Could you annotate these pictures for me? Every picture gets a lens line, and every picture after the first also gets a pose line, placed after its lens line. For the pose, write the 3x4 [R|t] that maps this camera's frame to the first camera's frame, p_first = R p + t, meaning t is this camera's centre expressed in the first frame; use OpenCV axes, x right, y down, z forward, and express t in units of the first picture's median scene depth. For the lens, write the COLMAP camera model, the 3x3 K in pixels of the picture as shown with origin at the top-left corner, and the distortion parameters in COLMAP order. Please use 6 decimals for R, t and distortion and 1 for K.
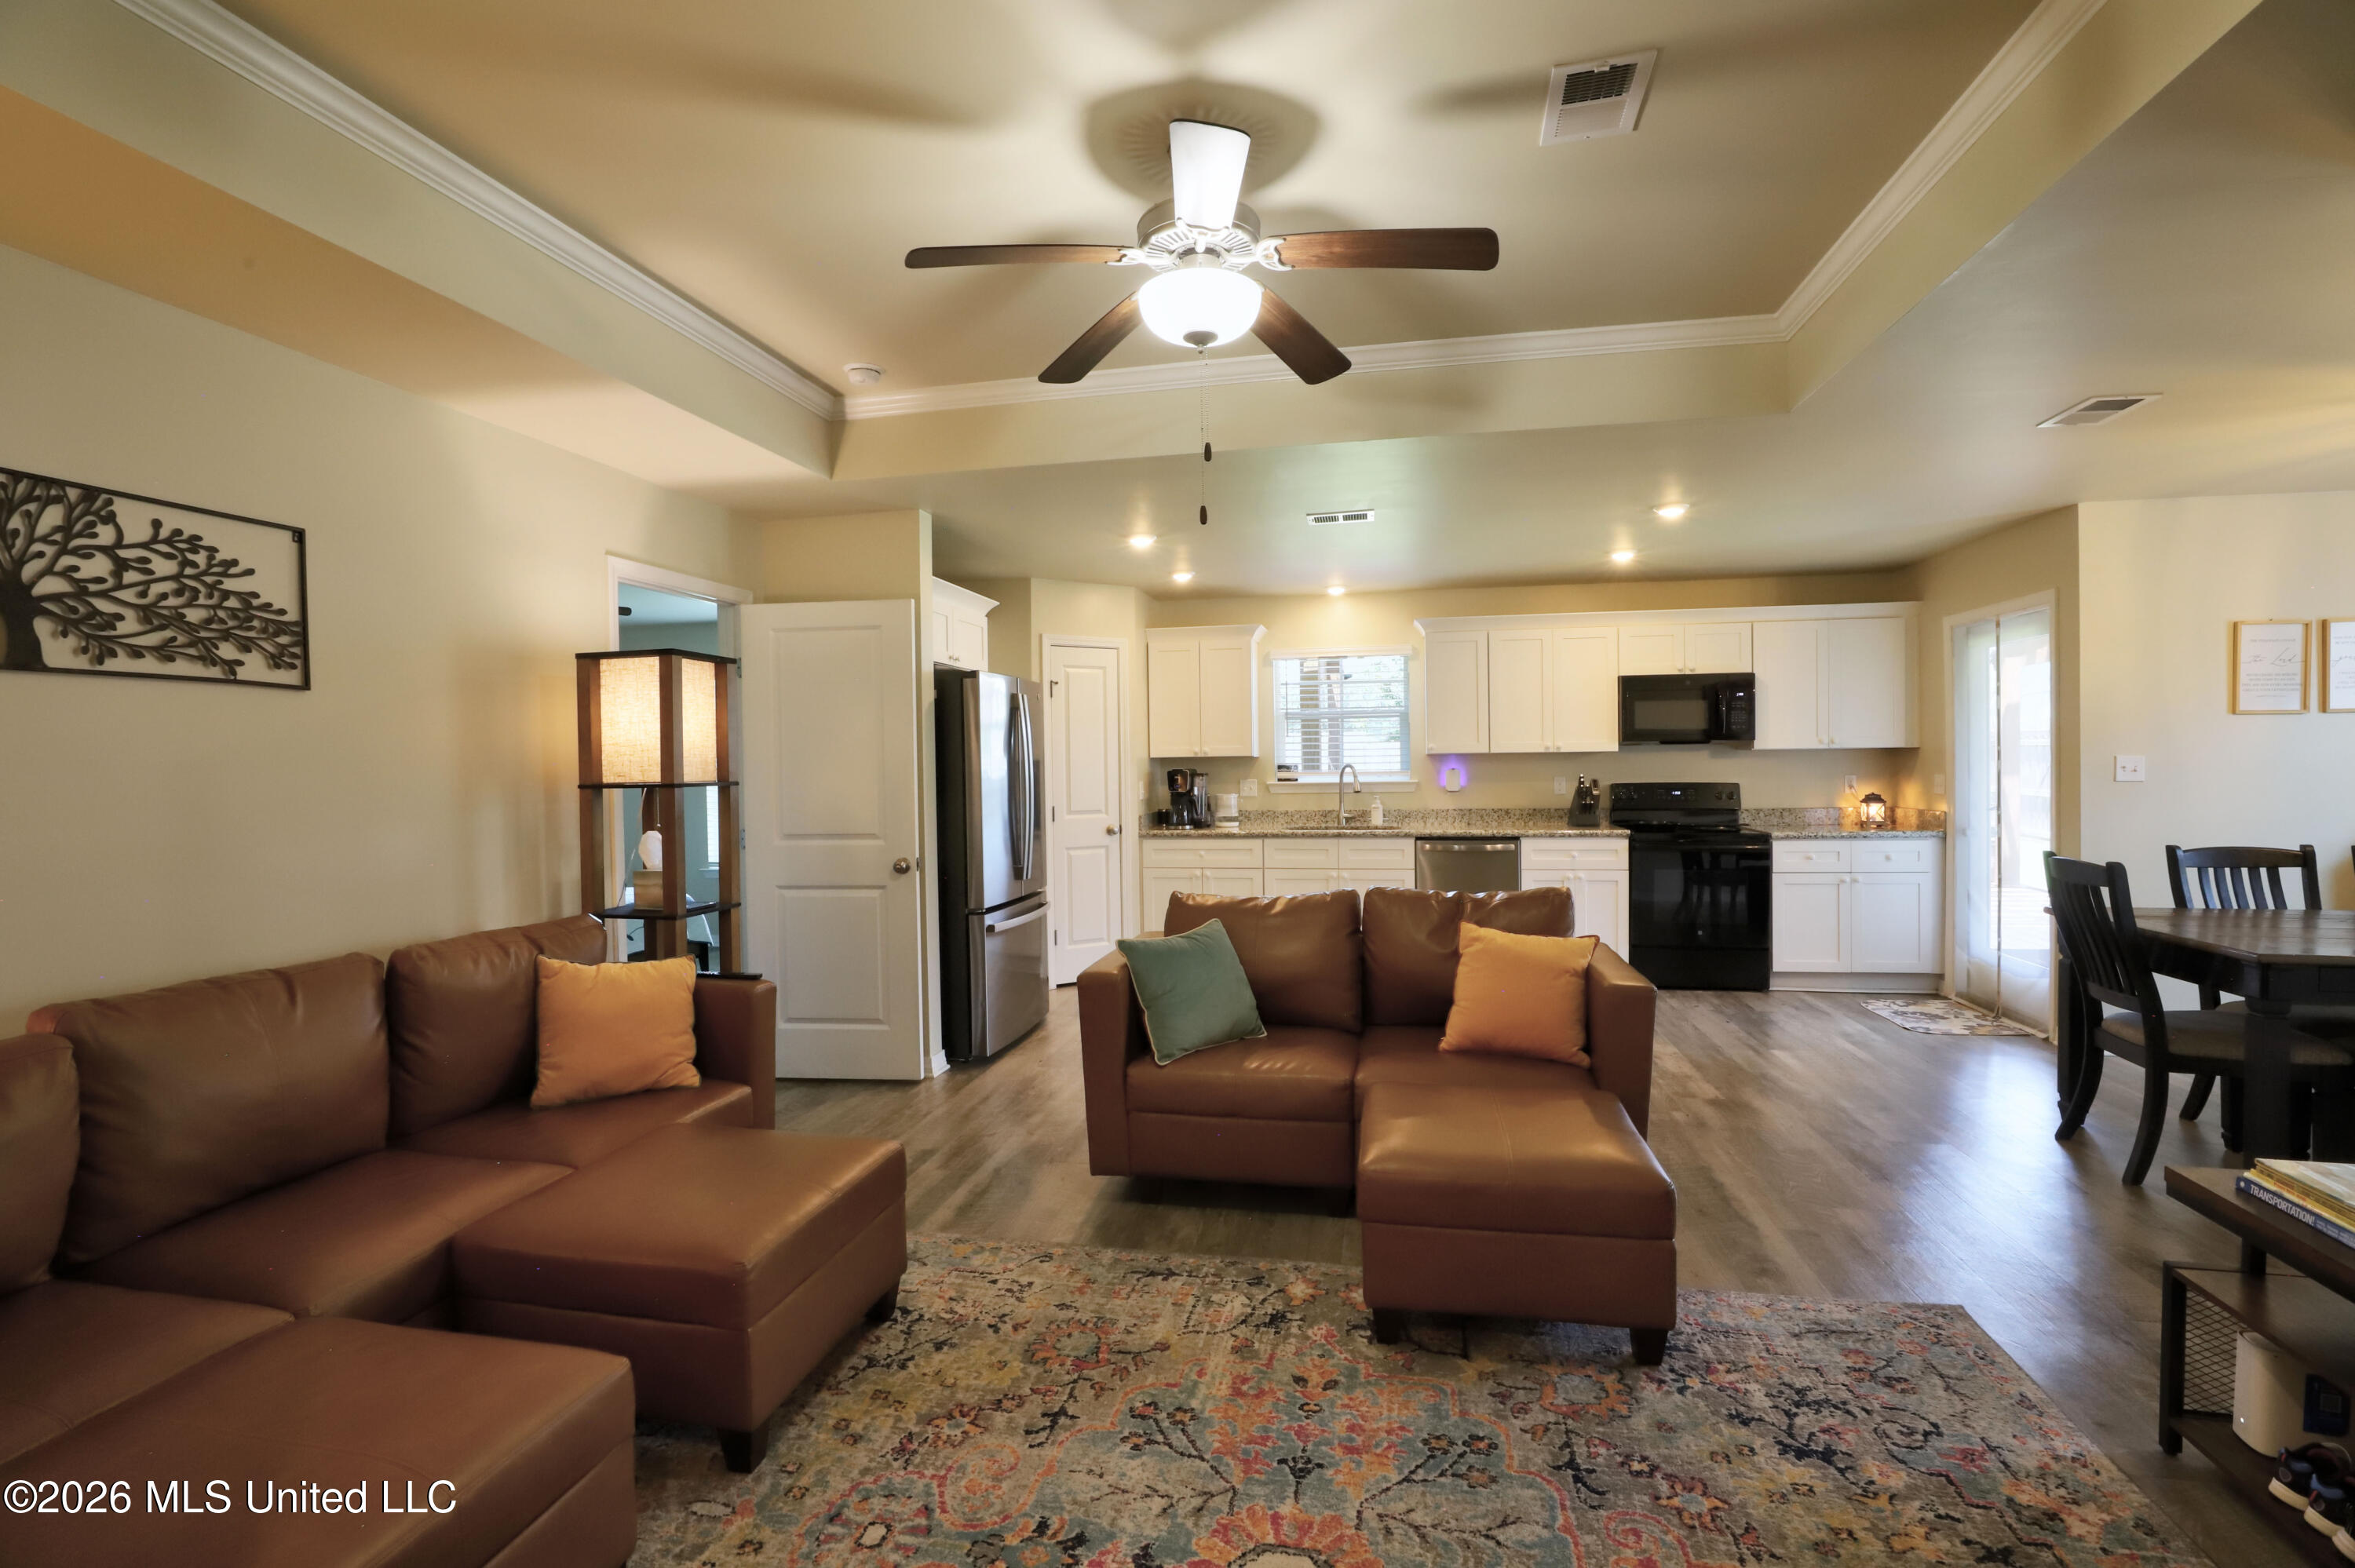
lens RADIAL K [[1078.6, 0, 1171.3], [0, 1078.6, 777.6], [0, 0, 1]] dist [-0.046456, 0.013711]
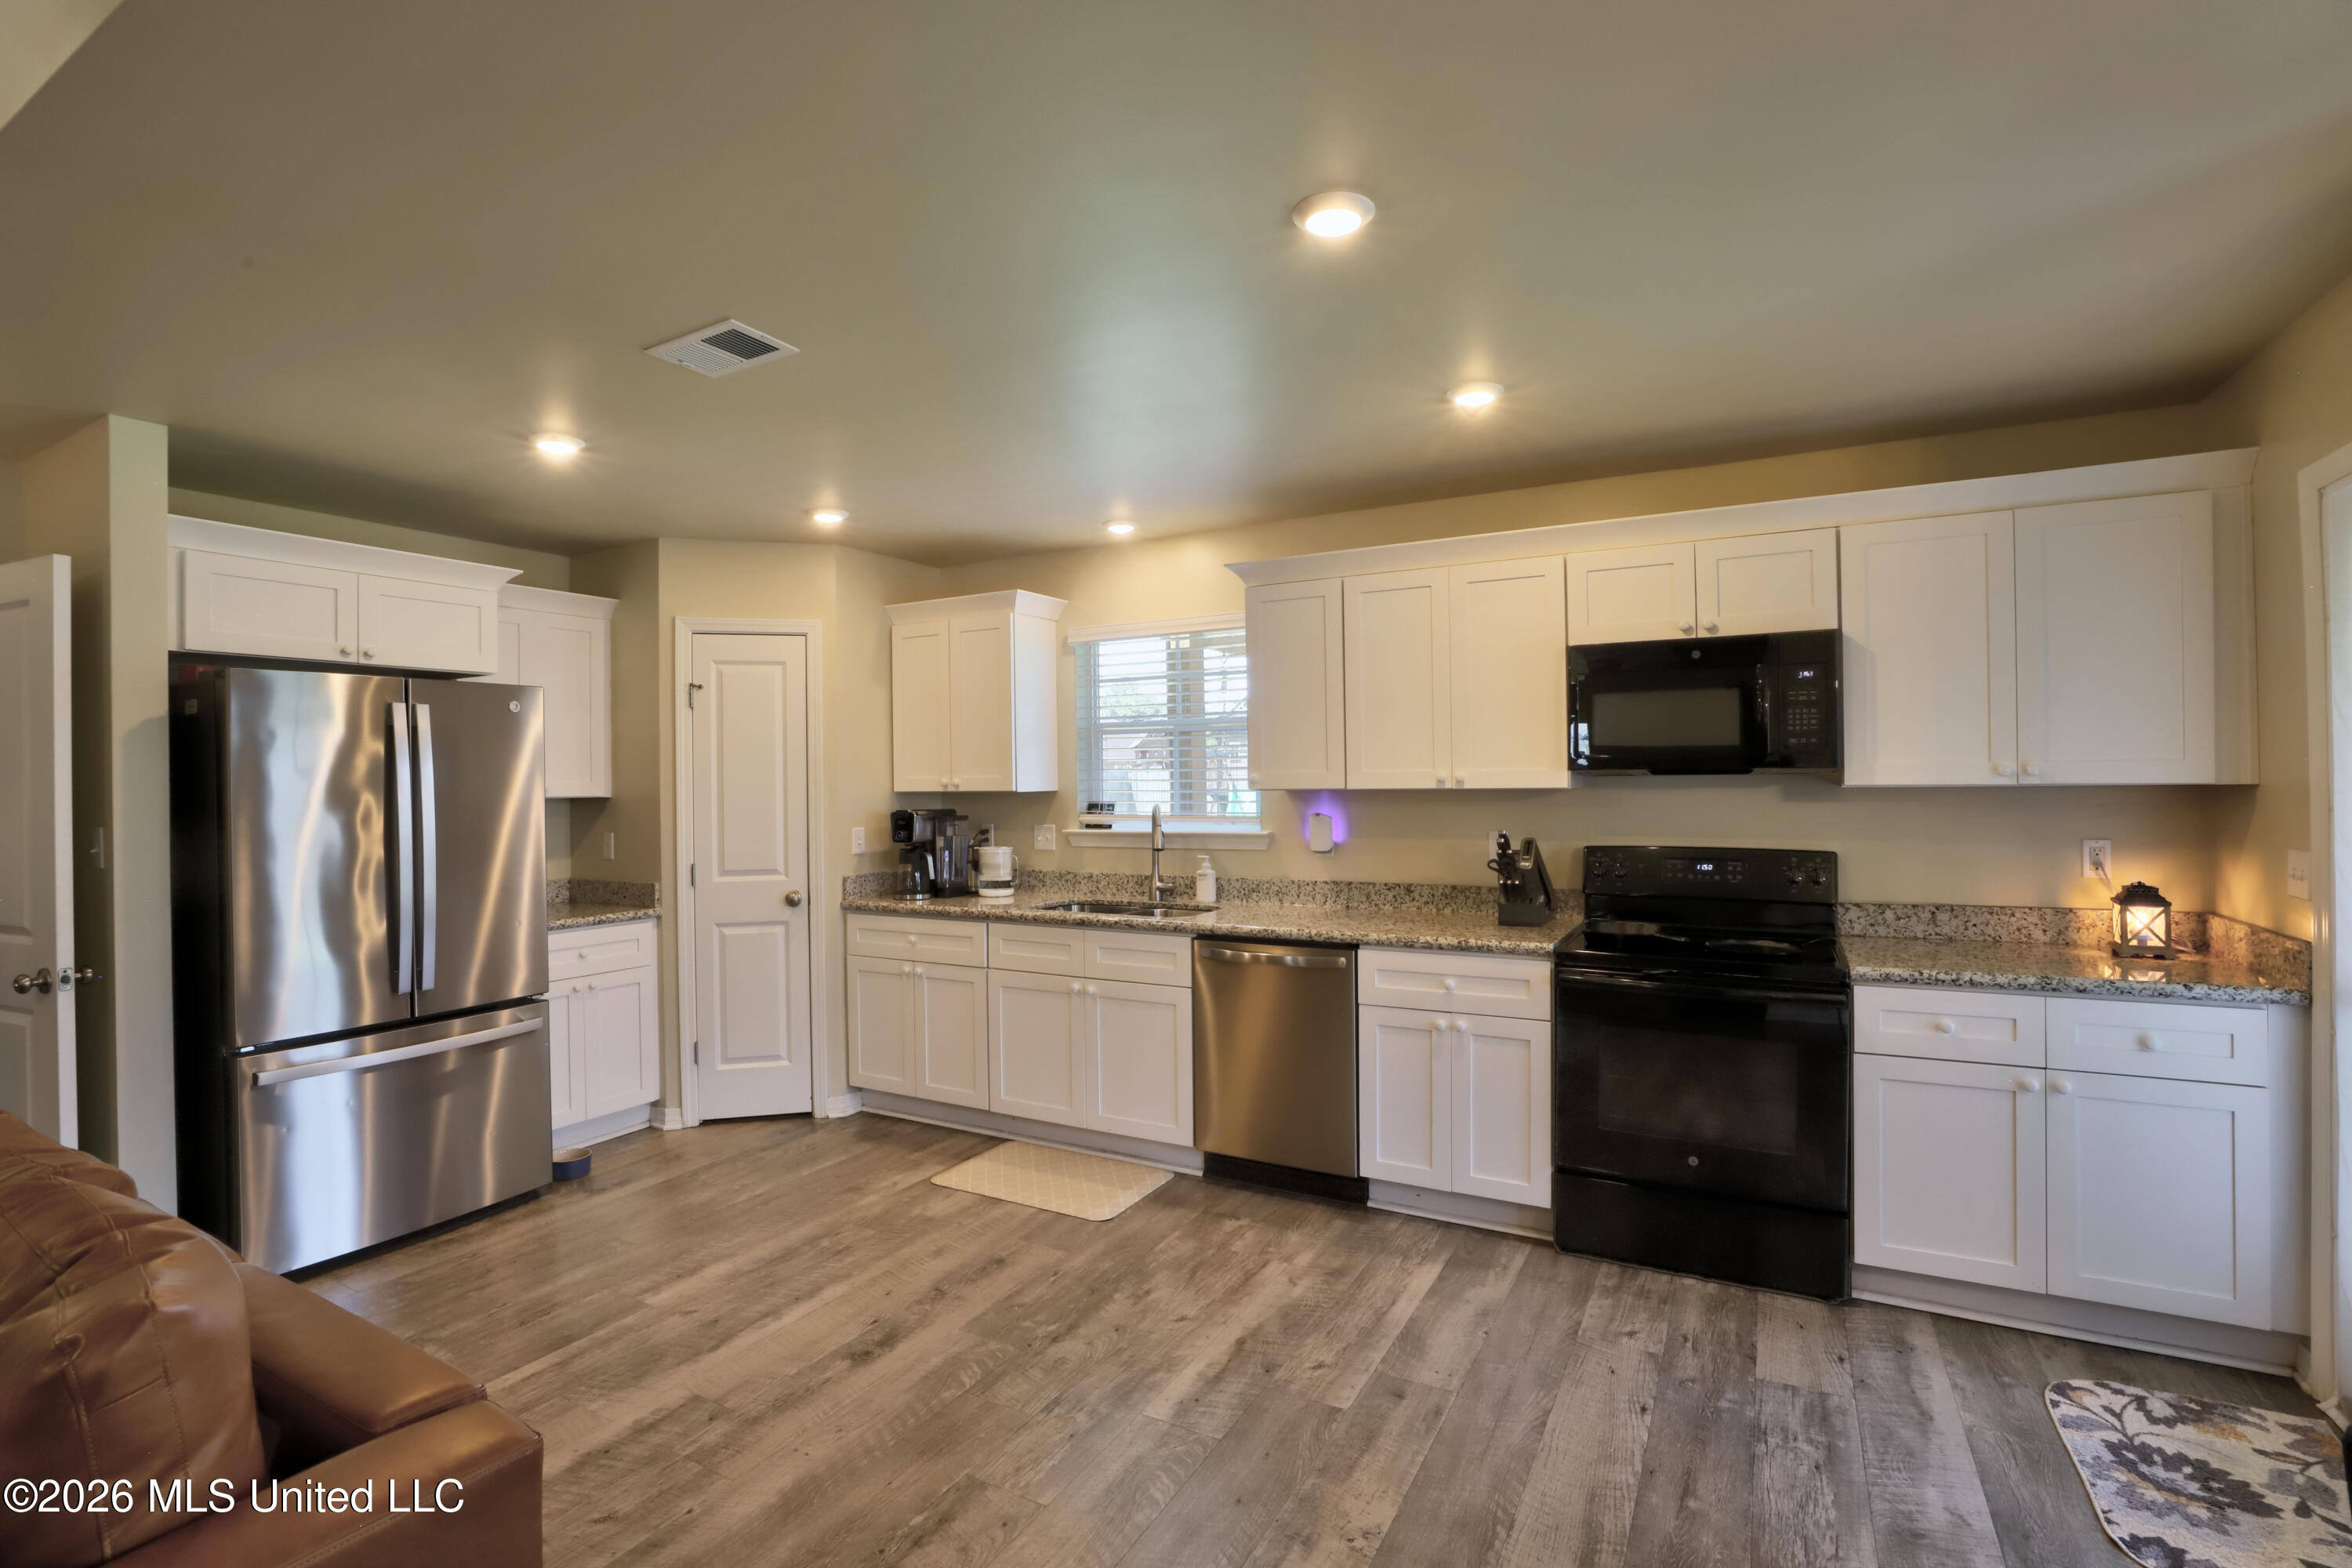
lens RADIAL K [[1077.4, 0, 1169.8], [0, 1077.4, 777.6], [0, 0, 1]] dist [-0.046456, 0.013711]
pose [[0.952655, 0.001712, -0.304048, 0.960959], [-0.005322, 0.999925, -0.011043, -0.056701], [0.304006, 0.012138, 0.952593, 1.064185]]
